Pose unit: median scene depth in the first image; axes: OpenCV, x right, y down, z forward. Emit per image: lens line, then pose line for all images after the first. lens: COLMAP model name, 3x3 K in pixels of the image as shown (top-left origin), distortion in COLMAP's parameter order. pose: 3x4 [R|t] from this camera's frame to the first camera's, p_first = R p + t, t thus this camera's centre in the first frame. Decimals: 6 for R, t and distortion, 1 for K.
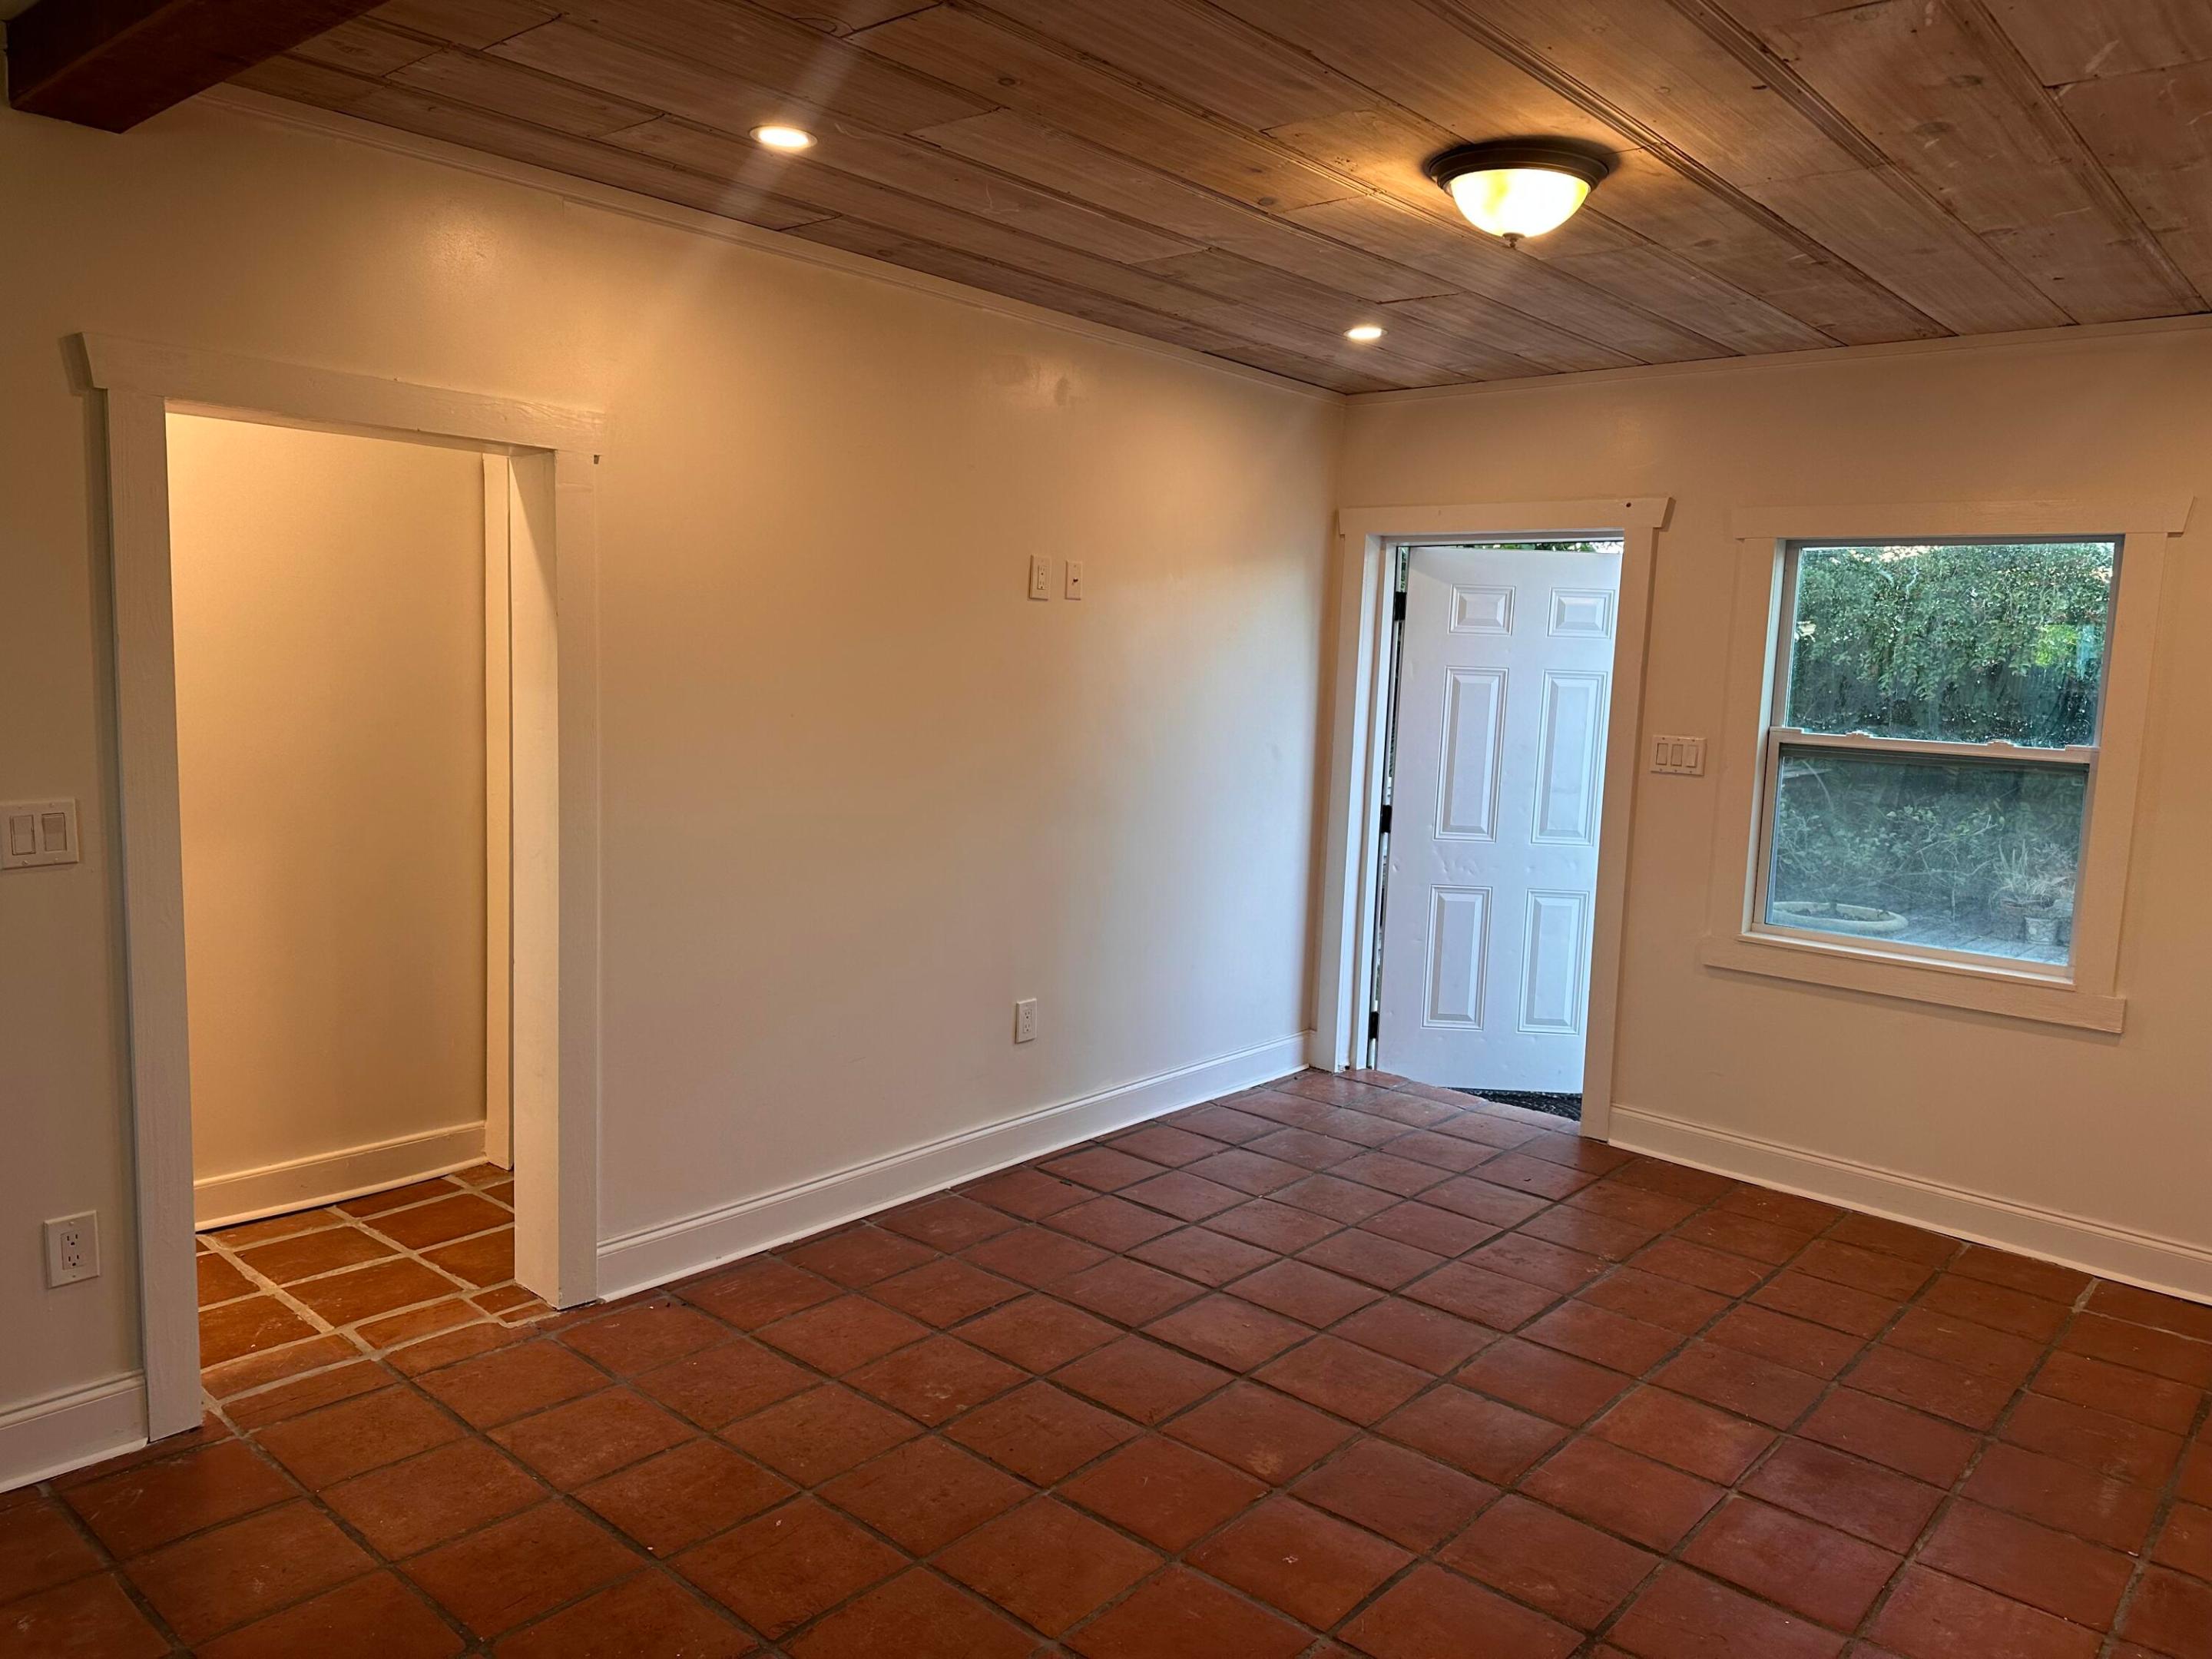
lens RADIAL K [[1574.8, 0, 1106.0], [0, 1574.8, 829.5], [0, 0, 1]] dist [-0.001757, -0.001386]
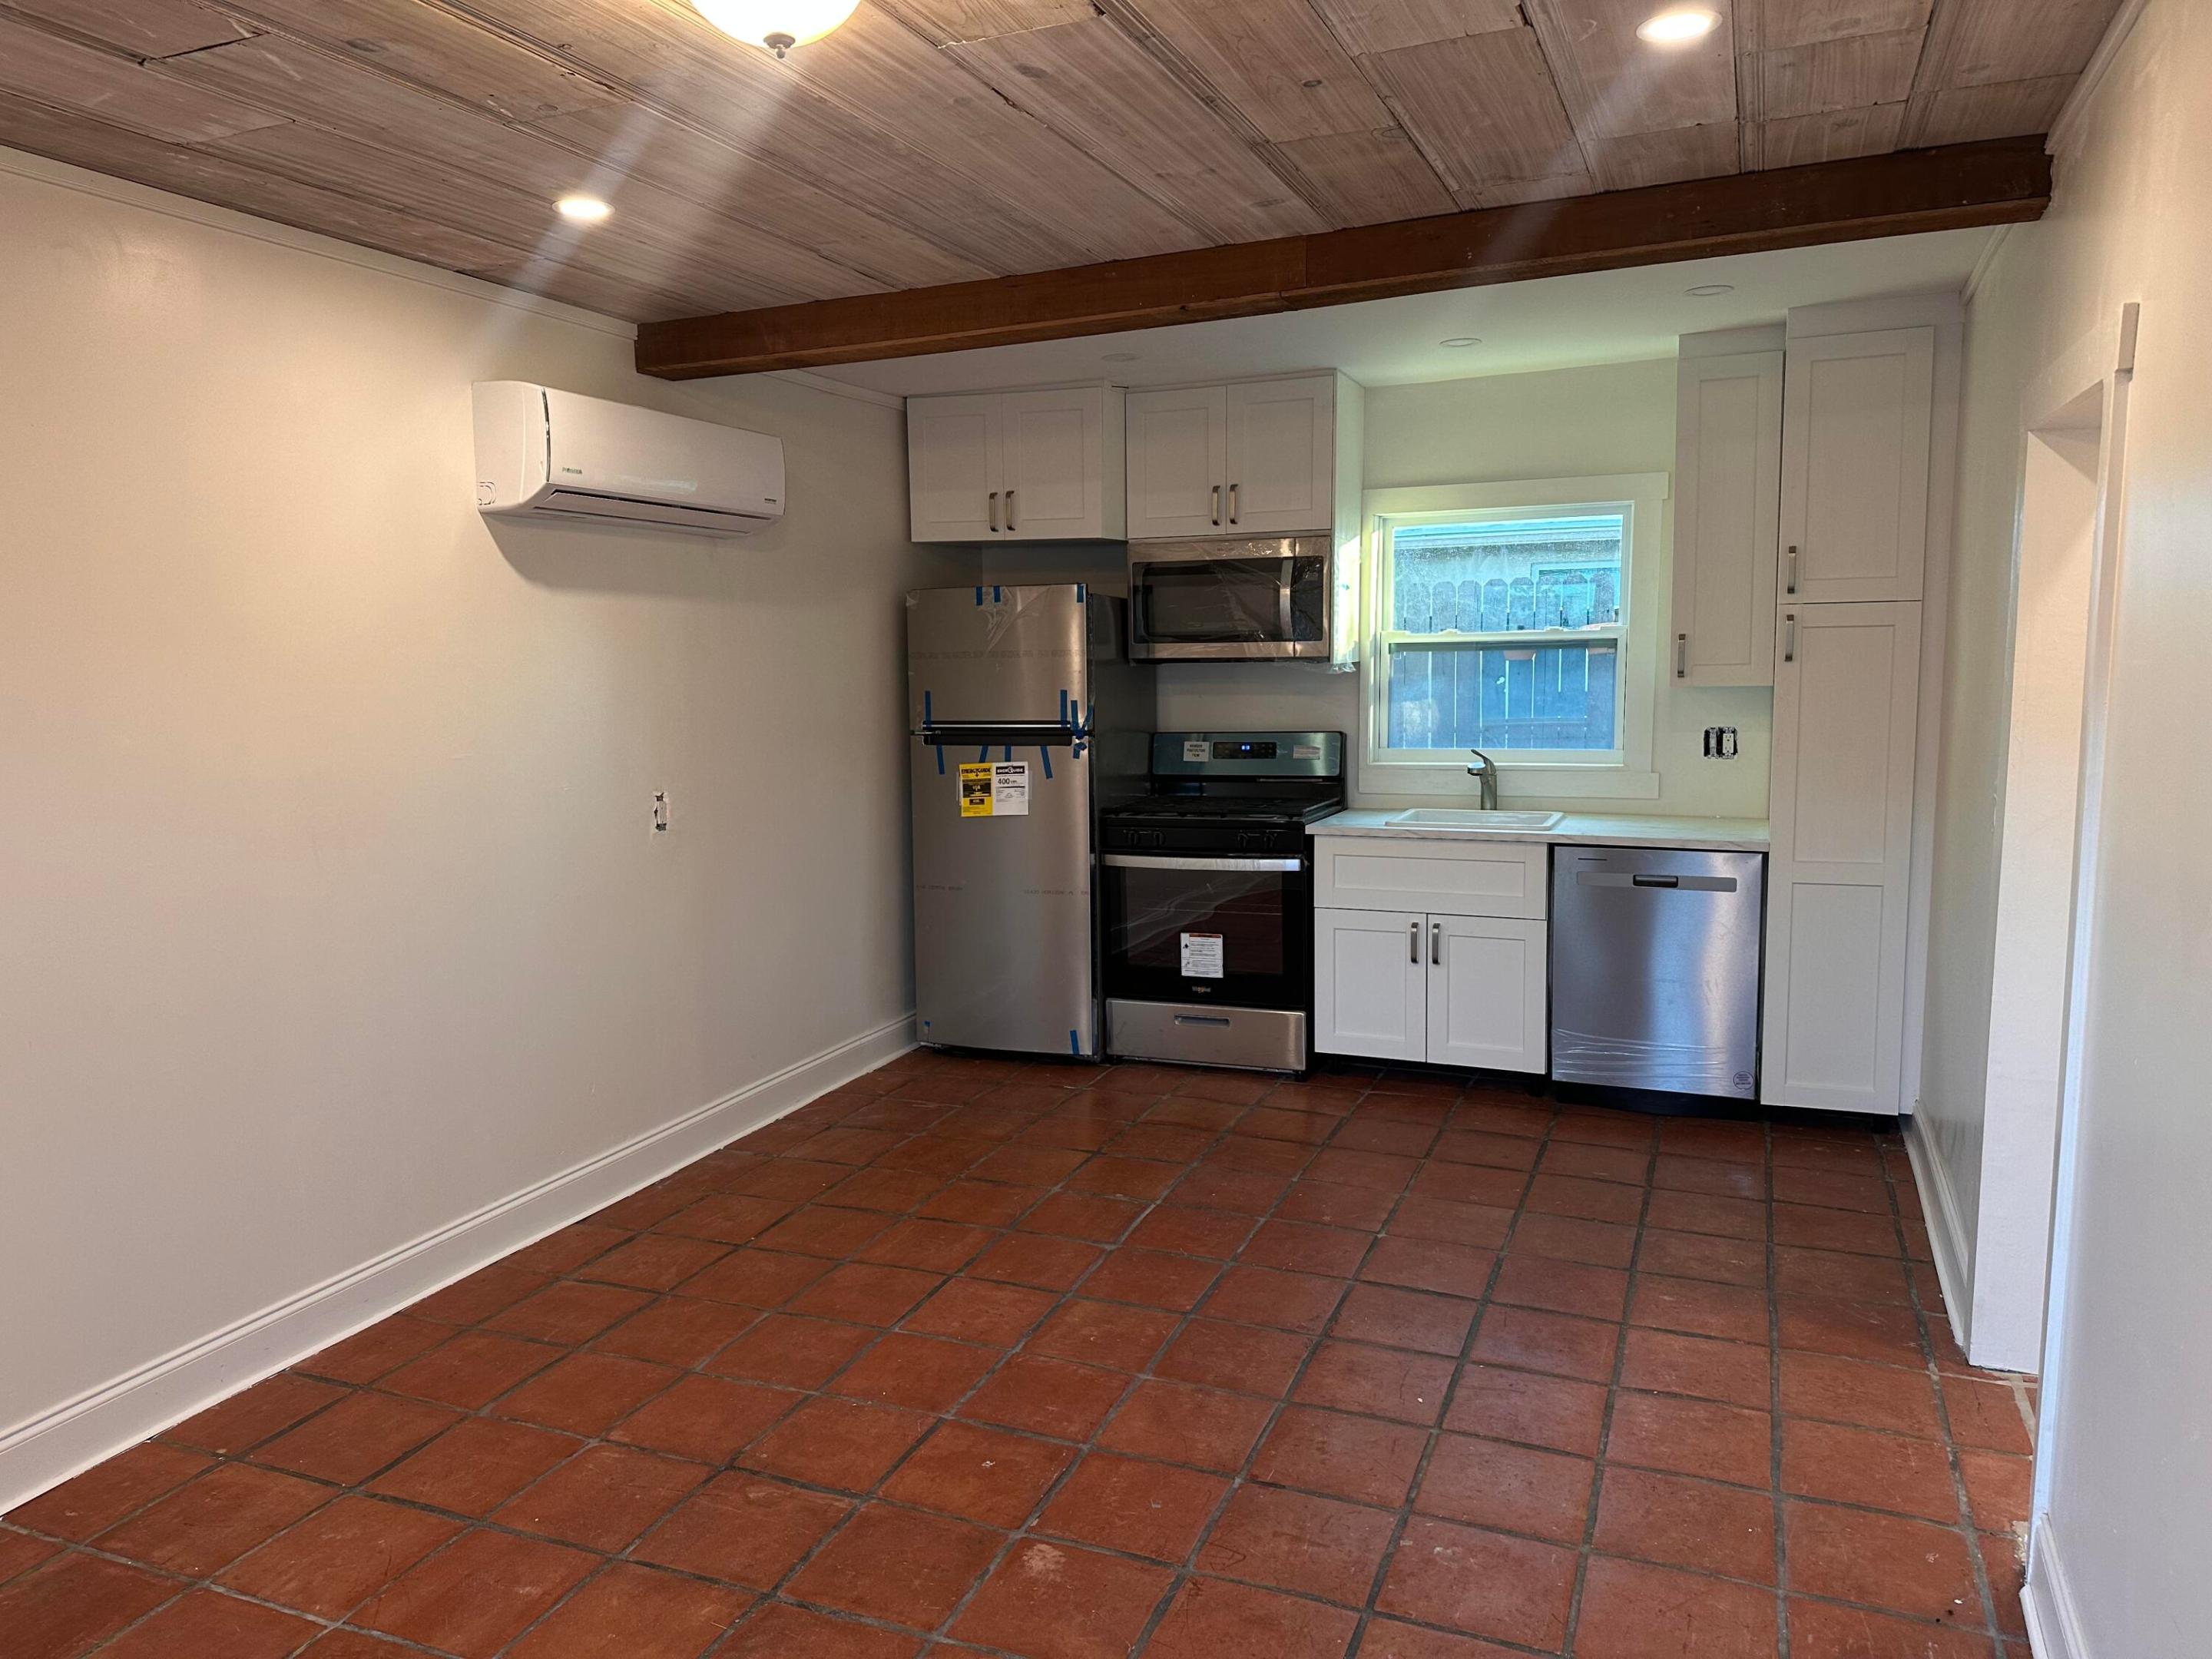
lens RADIAL K [[1536.3, 0, 1106.0], [0, 1536.3, 829.5], [0, 0, 1]] dist [0.177377, -0.289205]
pose [[-0.946427, 0.016044, -0.322518, 0.352416], [-0.058510, 0.973713, 0.220136, -0.195859], [0.317571, 0.227213, -0.920610, 1.767606]]
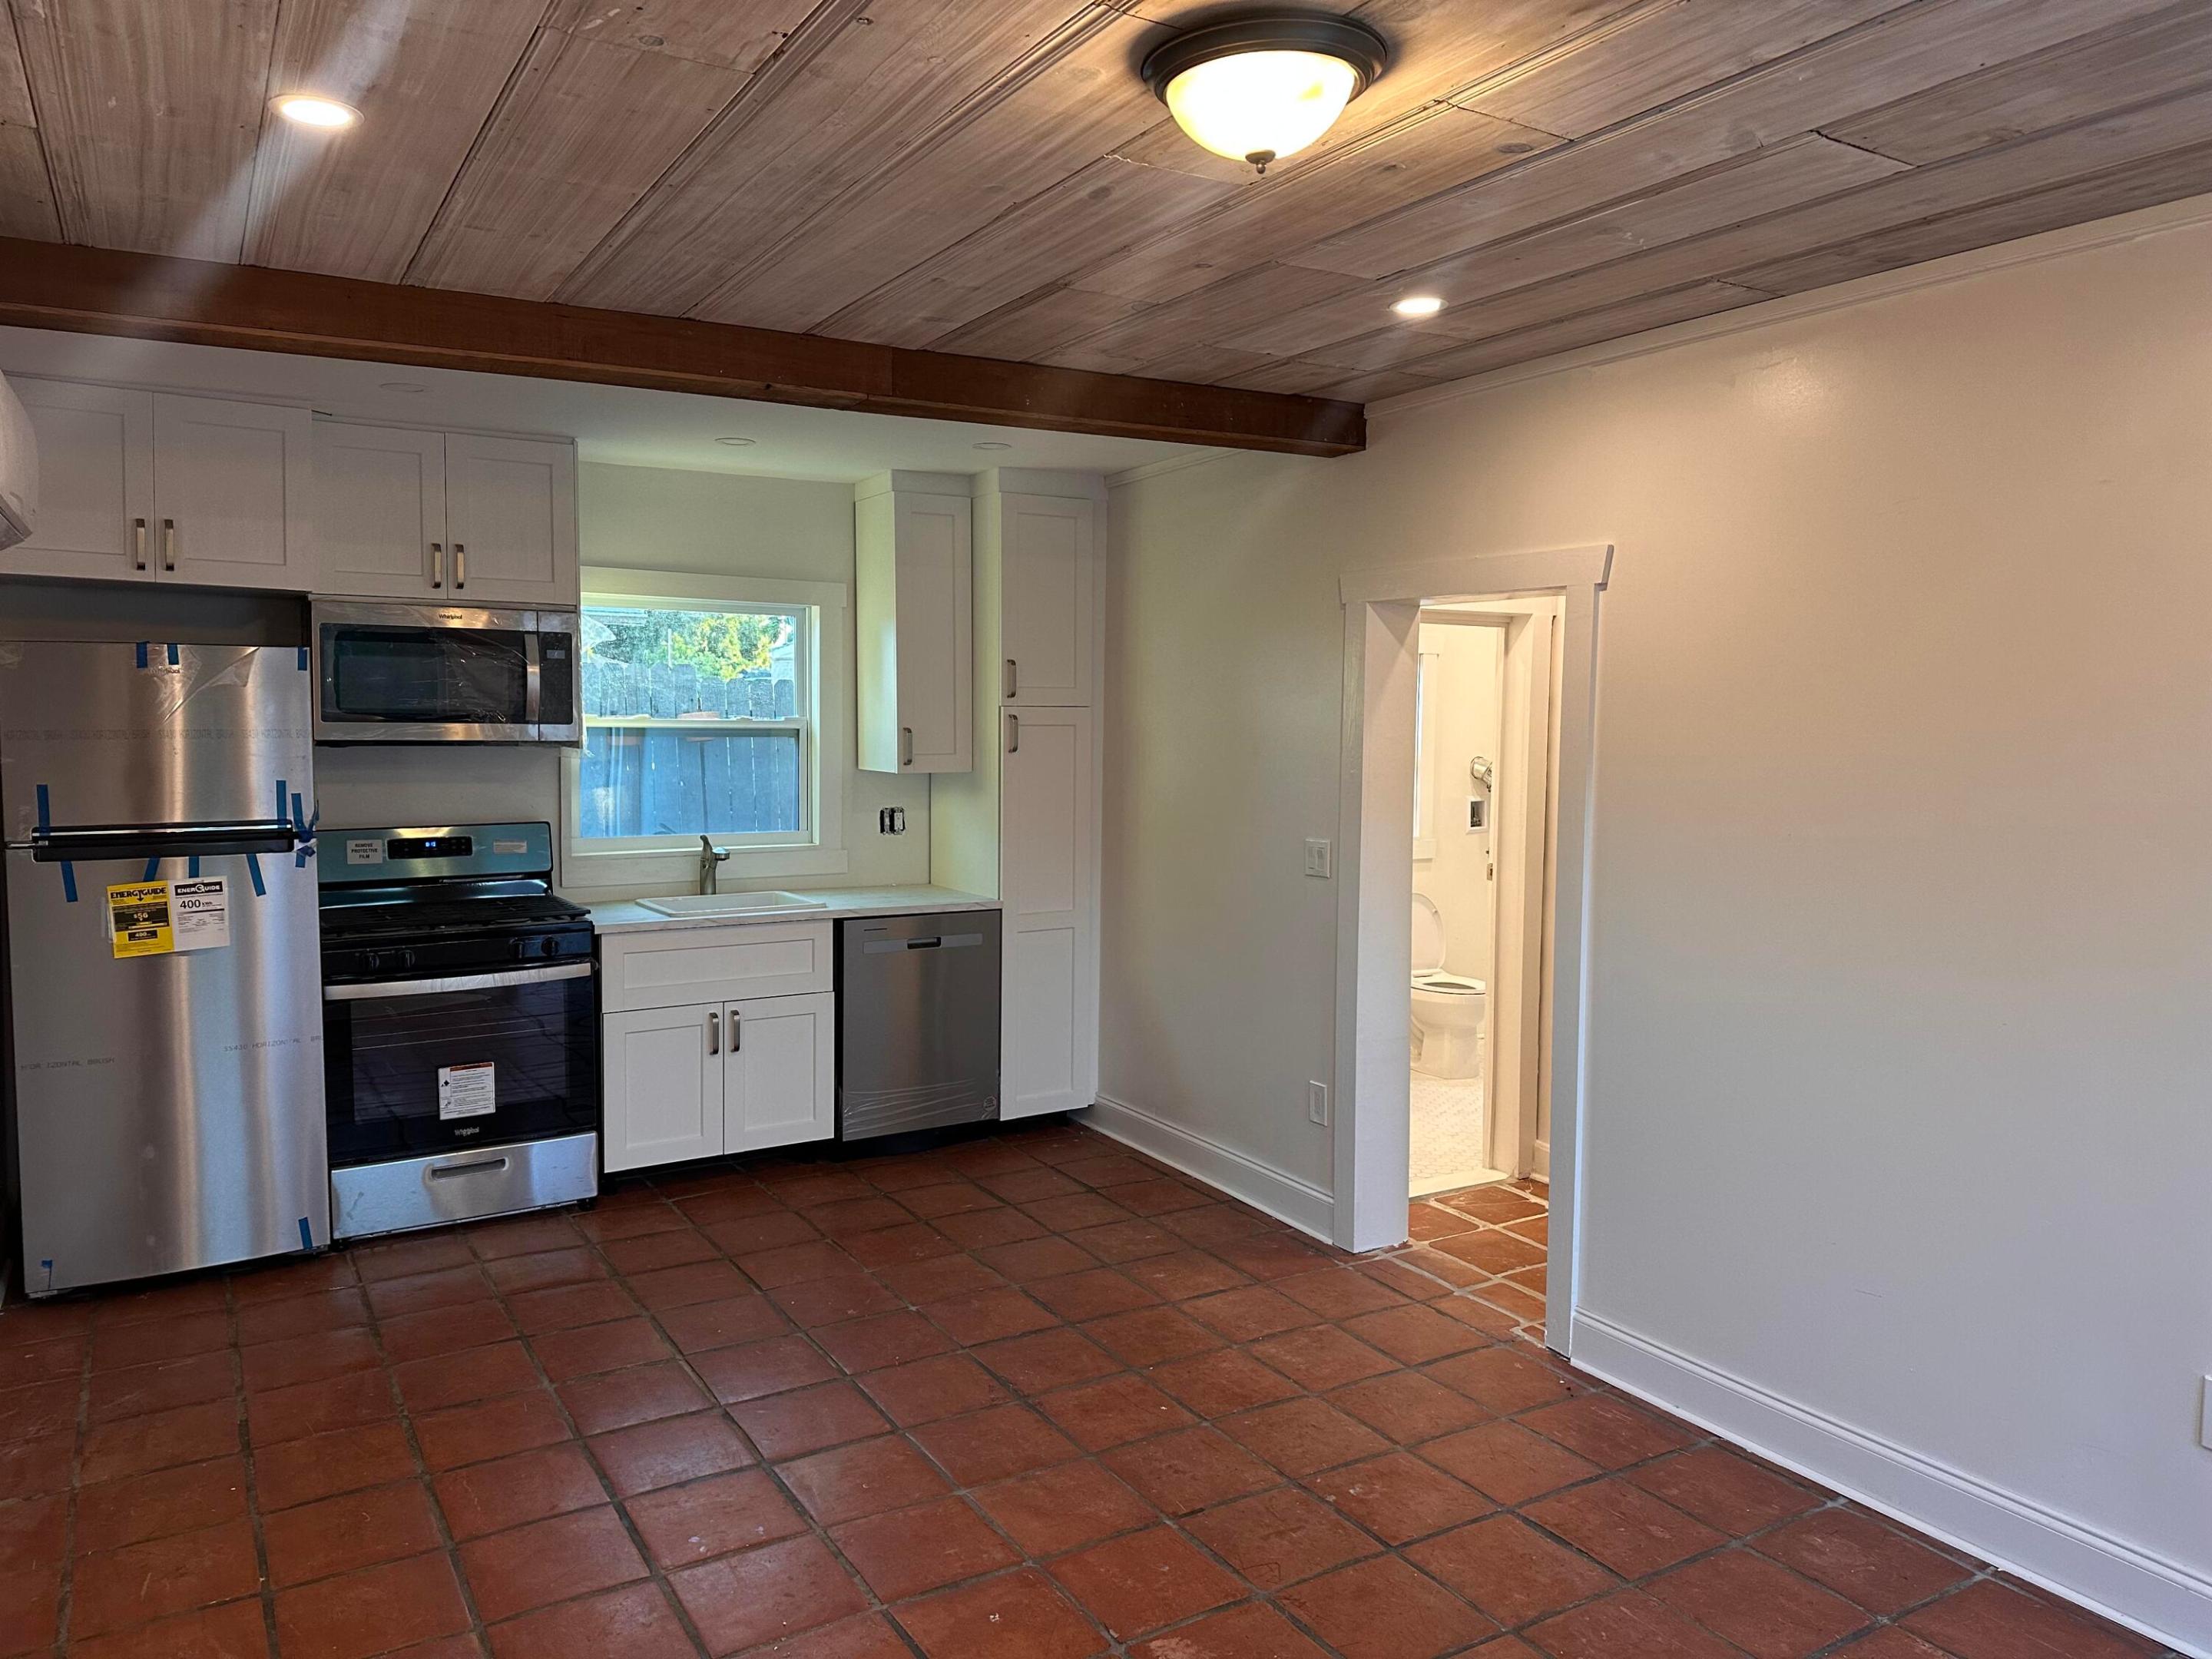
lens RADIAL K [[1536.3, 0, 1106.0], [0, 1536.3, 829.5], [0, 0, 1]] dist [0.177377, -0.289205]
pose [[-0.308902, 0.031890, -0.950559, 0.962096], [-0.134317, 0.987958, 0.076793, -0.120802], [0.941562, 0.151398, -0.300898, 1.188059]]
